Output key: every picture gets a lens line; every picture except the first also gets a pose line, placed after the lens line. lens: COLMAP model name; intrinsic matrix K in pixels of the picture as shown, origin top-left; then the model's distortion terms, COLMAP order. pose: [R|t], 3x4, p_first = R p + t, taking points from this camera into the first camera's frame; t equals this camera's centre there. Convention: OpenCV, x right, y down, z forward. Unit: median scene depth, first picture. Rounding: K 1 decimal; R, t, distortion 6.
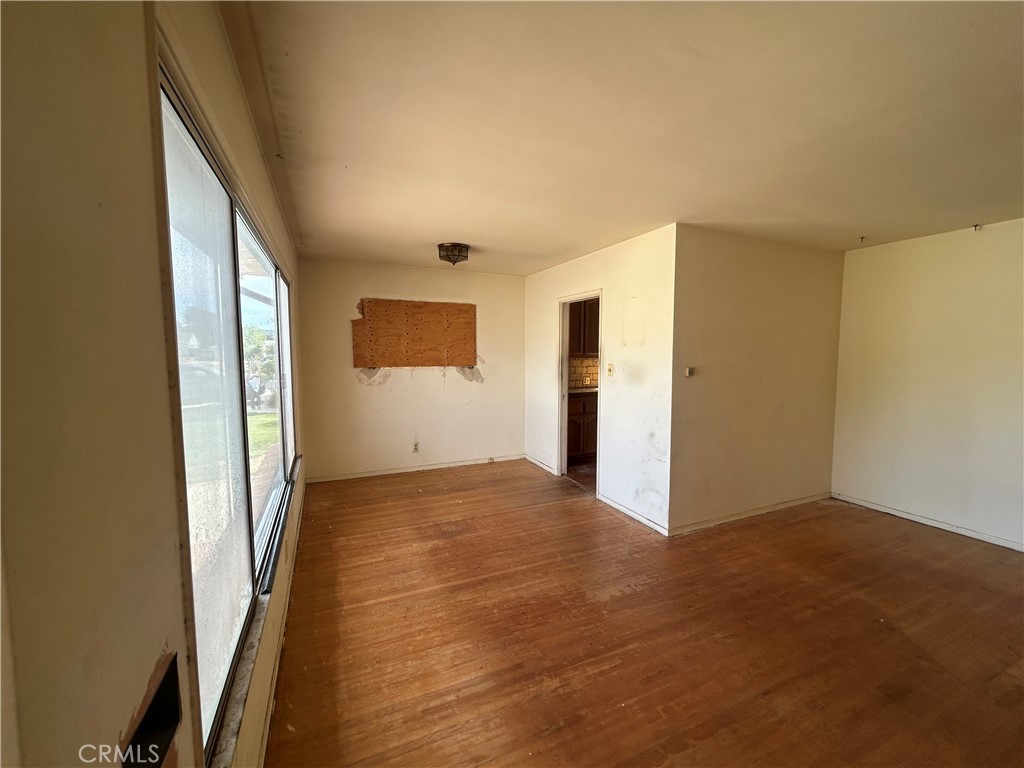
lens RADIAL K [[412.9, 0, 519.0], [0, 412.9, 380.9], [0, 0, 1]] dist [-0.001730, -0.000599]
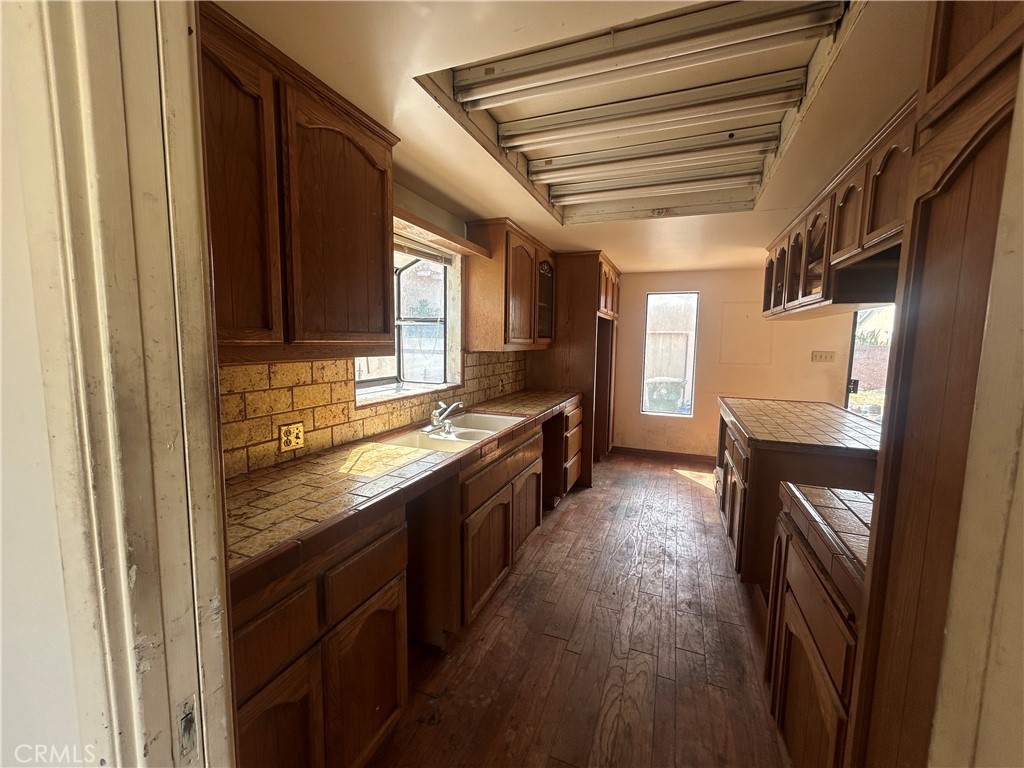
lens RADIAL K [[412.9, 0, 511.9], [0, 412.9, 384.5], [0, 0, 1]] dist [-0.001730, -0.000599]
pose [[0.728527, -0.068640, 0.681569, 0.039414], [0.041325, 0.997559, 0.056290, -0.021700], [-0.683769, -0.012843, 0.729585, 0.328334]]
